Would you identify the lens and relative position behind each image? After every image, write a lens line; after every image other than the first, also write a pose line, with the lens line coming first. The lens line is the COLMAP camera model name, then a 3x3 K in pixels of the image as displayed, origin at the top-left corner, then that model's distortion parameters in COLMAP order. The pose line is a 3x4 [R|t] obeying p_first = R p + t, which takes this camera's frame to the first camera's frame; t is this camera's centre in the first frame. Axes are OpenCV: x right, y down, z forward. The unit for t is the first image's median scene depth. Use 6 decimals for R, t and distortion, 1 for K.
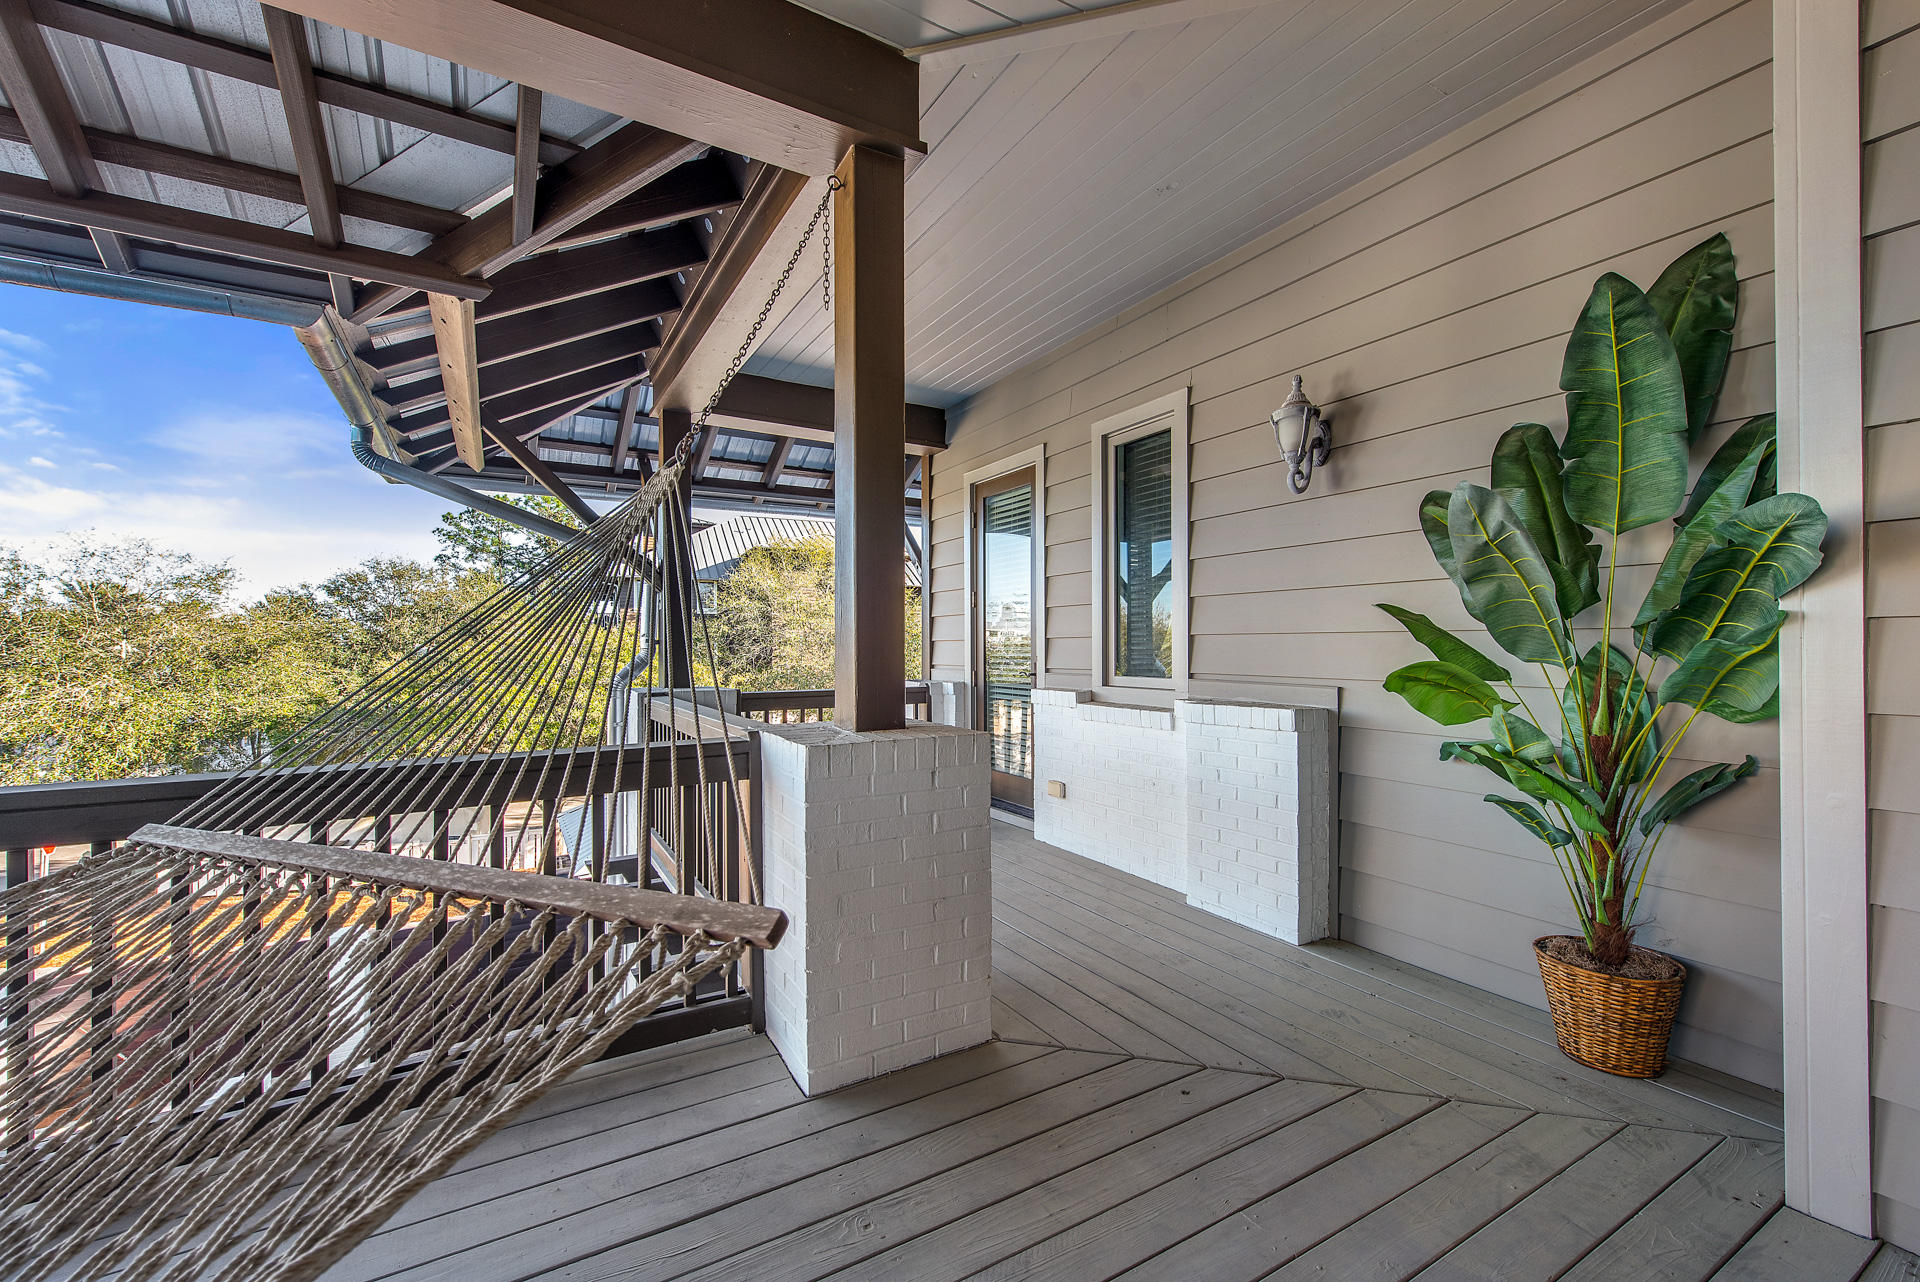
lens RADIAL K [[789.7, 0, 956.7], [0, 789.7, 641.5], [0, 0, 1]] dist [0.004127, 0.000445]
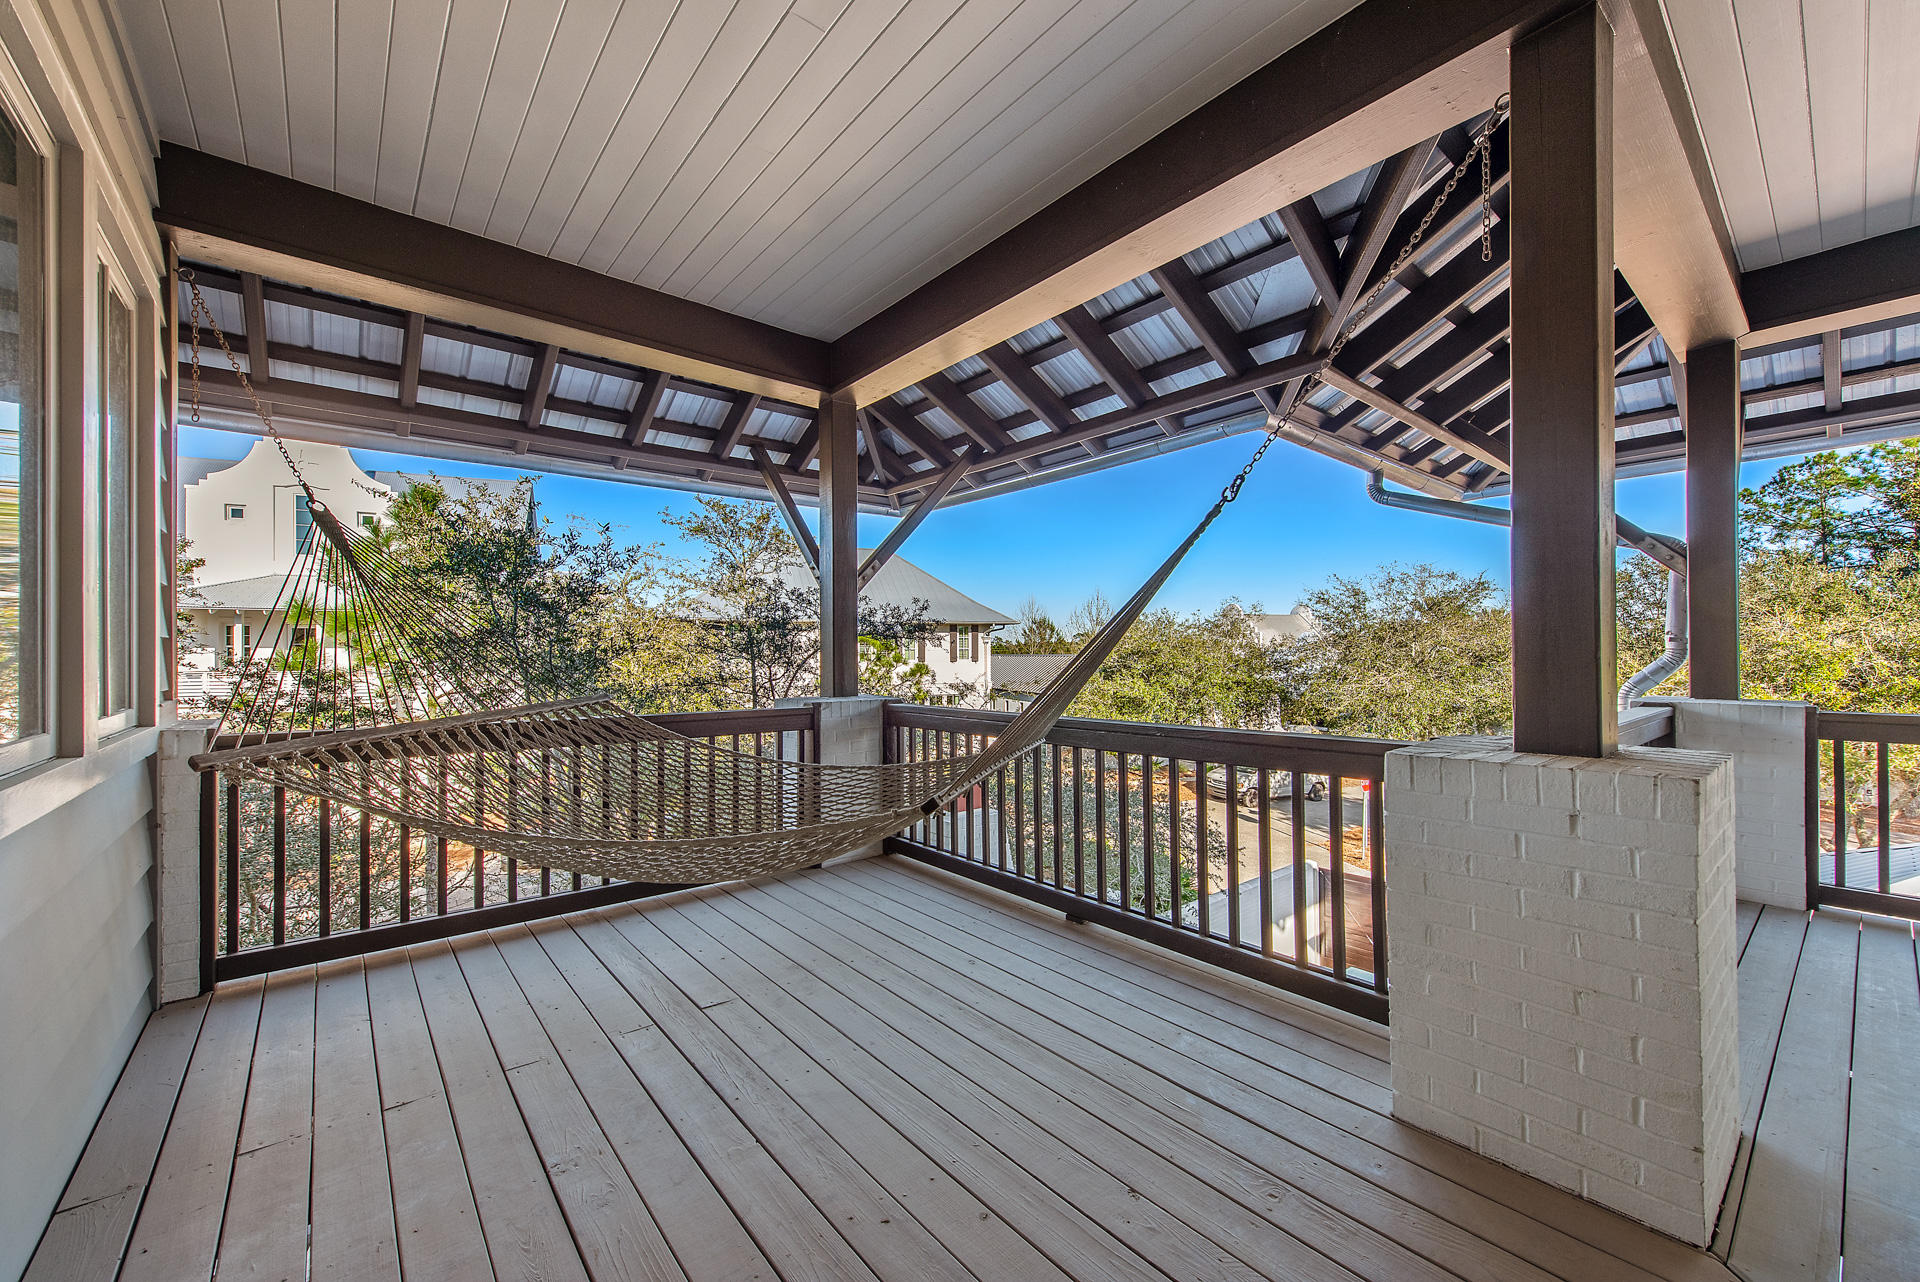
lens RADIAL K [[761.2, 0, 952.5], [0, 761.2, 648.1], [0, 0, 1]] dist [0.000691, -0.000171]
pose [[0.142067, -0.005249, -0.989843, 0.402331], [0.014504, 0.999890, -0.003220, -0.000252], [0.989751, -0.013899, 0.142128, 0.209099]]
